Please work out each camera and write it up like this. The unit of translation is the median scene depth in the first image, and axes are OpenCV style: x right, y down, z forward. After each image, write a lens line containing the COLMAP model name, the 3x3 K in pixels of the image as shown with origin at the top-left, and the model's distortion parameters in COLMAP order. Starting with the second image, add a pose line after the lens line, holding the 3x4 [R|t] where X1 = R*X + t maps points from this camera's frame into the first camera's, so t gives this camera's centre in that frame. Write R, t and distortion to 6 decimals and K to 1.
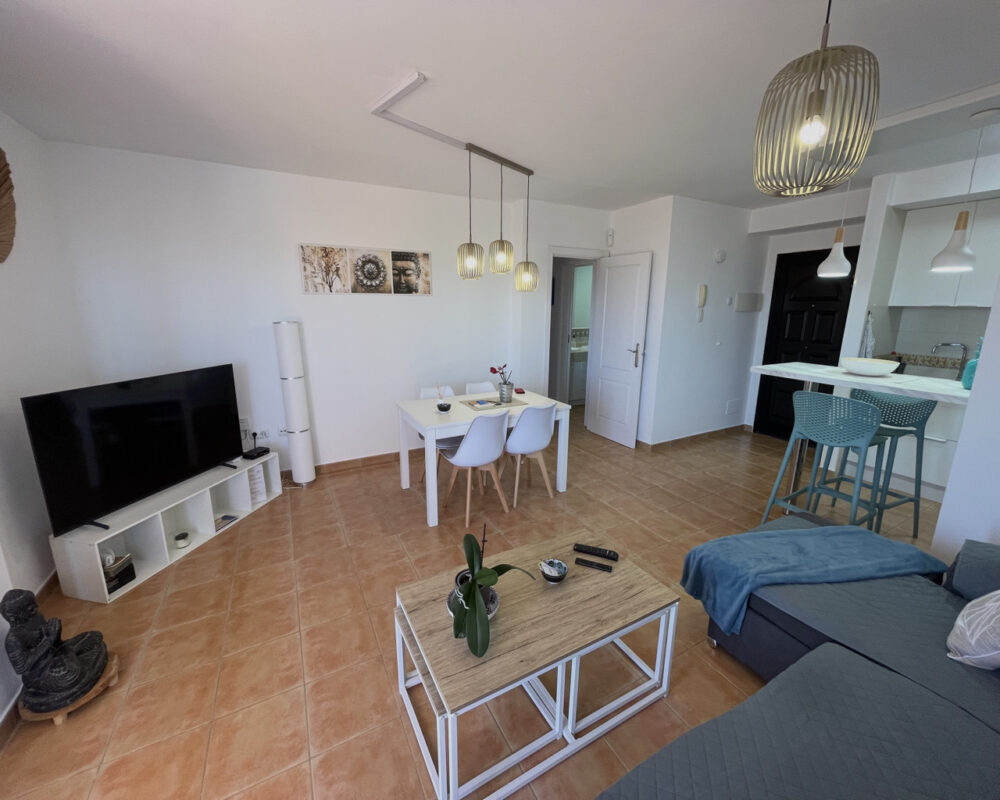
lens RADIAL K [[404.8, 0, 497.1], [0, 404.8, 393.3], [0, 0, 1]] dist [-0.000626, -0.000079]
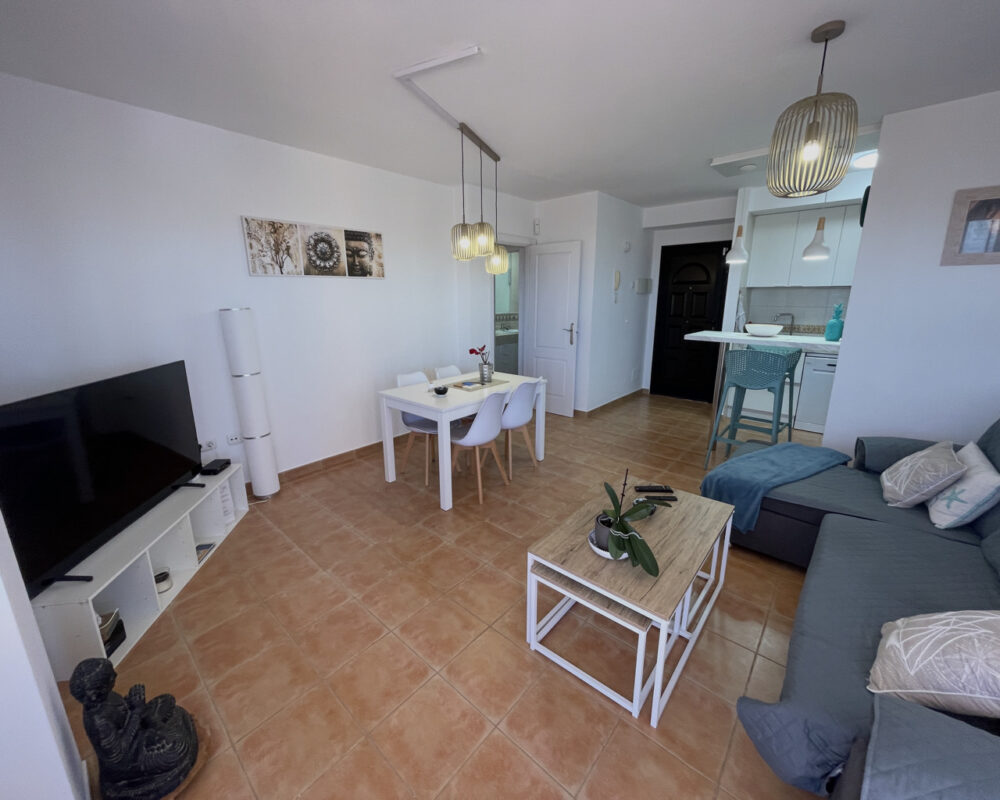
lens RADIAL K [[404.8, 0, 496.9], [0, 404.8, 392.3], [0, 0, 1]] dist [-0.000626, -0.000079]
pose [[0.937314, -0.092175, 0.336073, -0.335036], [0.085466, 0.995735, 0.034737, 0.016158], [-0.337842, -0.003836, 0.941195, 0.022089]]
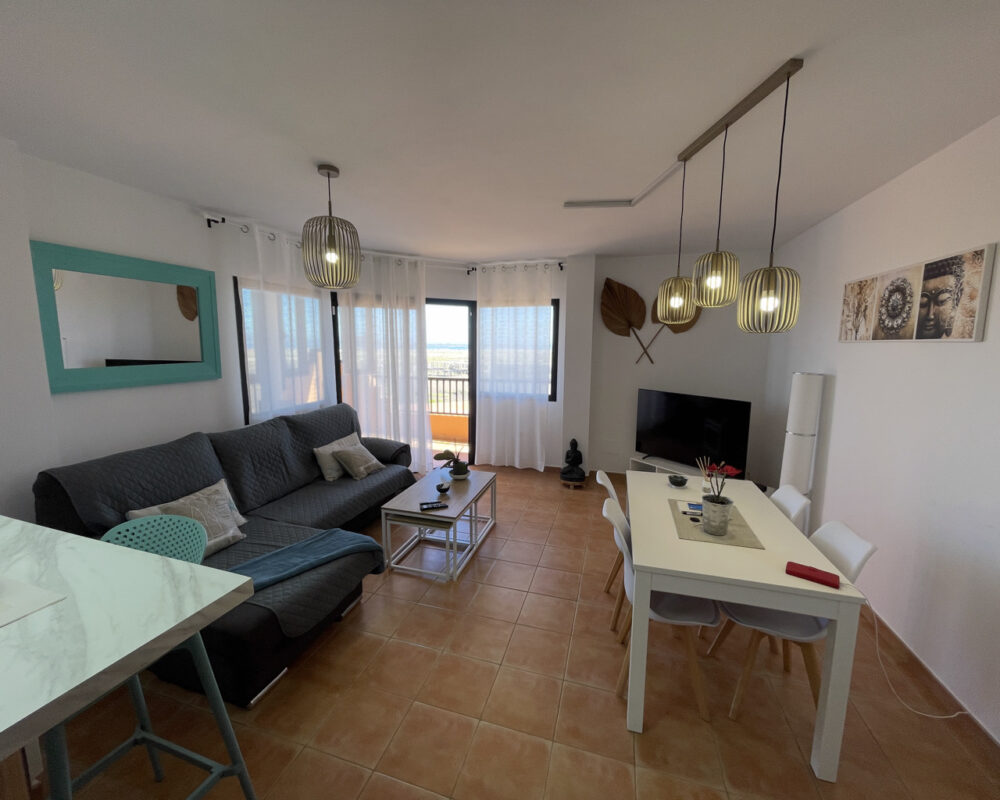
lens RADIAL K [[404.8, 0, 495.9], [0, 404.8, 397.2], [0, 0, 1]] dist [-0.000626, -0.000079]
pose [[-0.713293, 0.085854, -0.695588, 0.670180], [-0.159116, 0.946717, 0.280016, -0.289425], [0.682565, 0.310413, -0.661626, 1.228964]]
